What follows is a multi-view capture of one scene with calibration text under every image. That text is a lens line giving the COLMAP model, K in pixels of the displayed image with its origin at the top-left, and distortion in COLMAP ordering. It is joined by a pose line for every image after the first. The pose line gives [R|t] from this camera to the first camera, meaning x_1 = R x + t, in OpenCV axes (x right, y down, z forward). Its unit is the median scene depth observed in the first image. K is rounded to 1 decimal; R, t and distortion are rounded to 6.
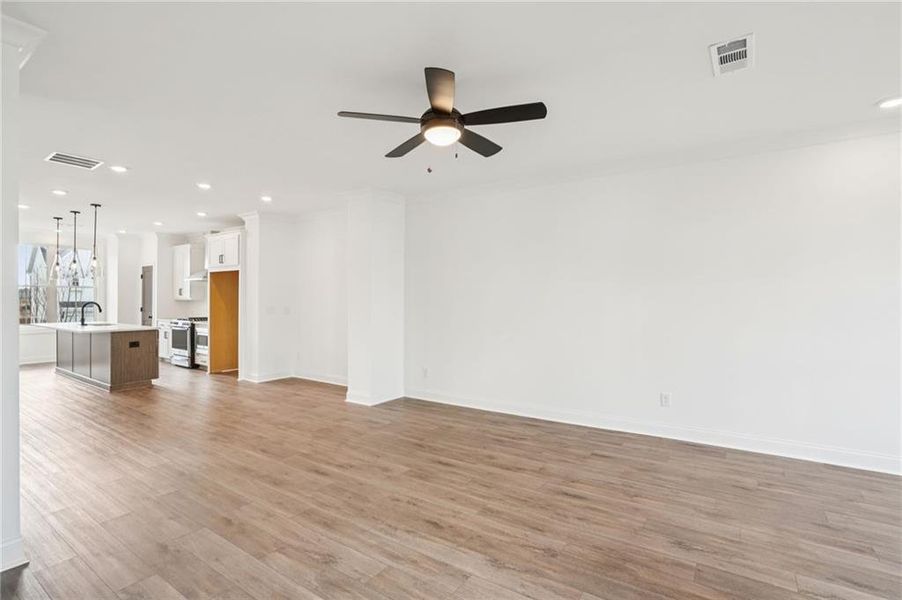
lens RADIAL K [[439.2, 0, 442.7], [0, 439.2, 298.9], [0, 0, 1]] dist [-0.038712, 0.013543]
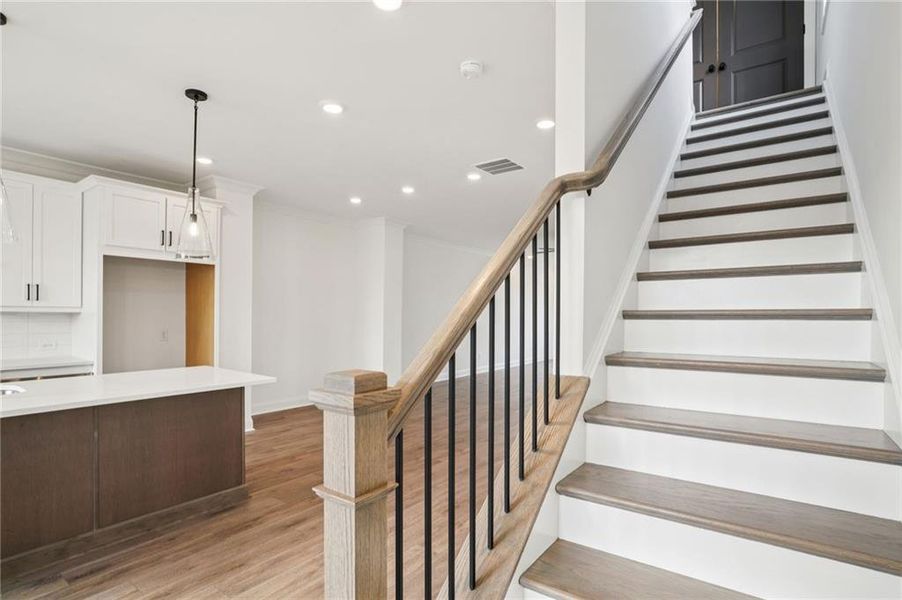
lens RADIAL K [[439.2, 0, 440.5], [0, 439.2, 312.3], [0, 0, 1]] dist [-0.038712, 0.013543]
pose [[0.027616, -0.001179, 0.999618, -2.117437], [-0.001348, 0.999998, 0.001217, 0.005570], [-0.999618, -0.001381, 0.027615, 1.270382]]
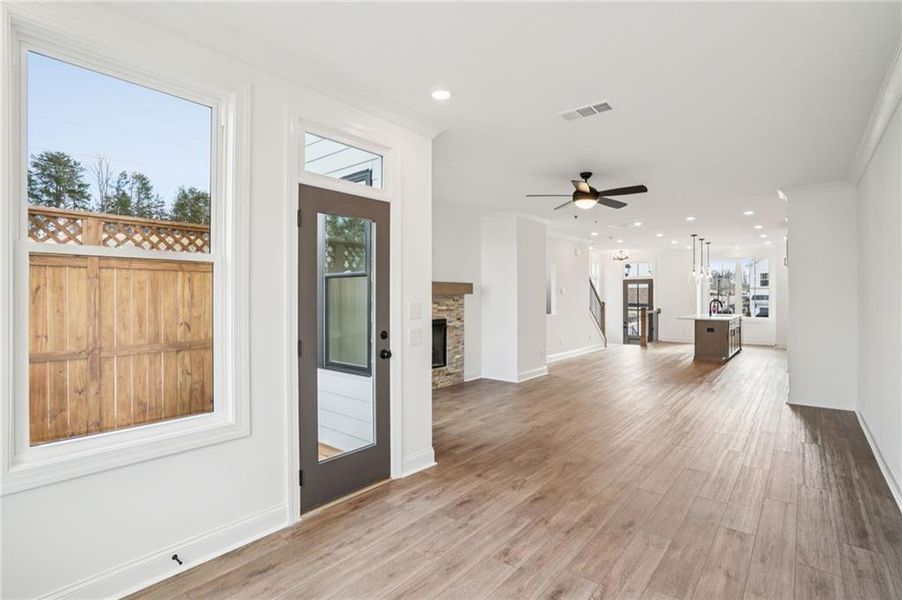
lens RADIAL K [[439.2, 0, 447.6], [0, 439.2, 295.2], [0, 0, 1]] dist [-0.038712, 0.013543]
pose [[-0.080633, -0.003594, -0.996737, 1.323143], [-0.001884, 0.999992, -0.003454, -0.001675], [0.996742, 0.001599, -0.080639, 0.446611]]
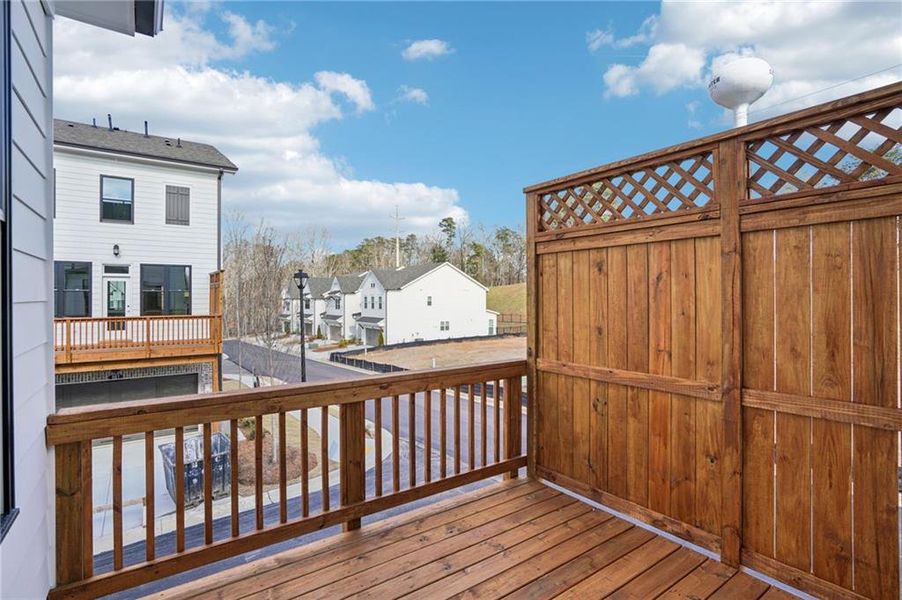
lens RADIAL K [[439.2, 0, 442.3], [0, 439.2, 299.2], [0, 0, 1]] dist [-0.038712, 0.013543]
pose [[-0.939024, 0.003077, 0.343838, 0.434848], [0.005748, 0.999961, 0.006749, 0.008310], [-0.343803, 0.008314, -0.939005, 0.130971]]
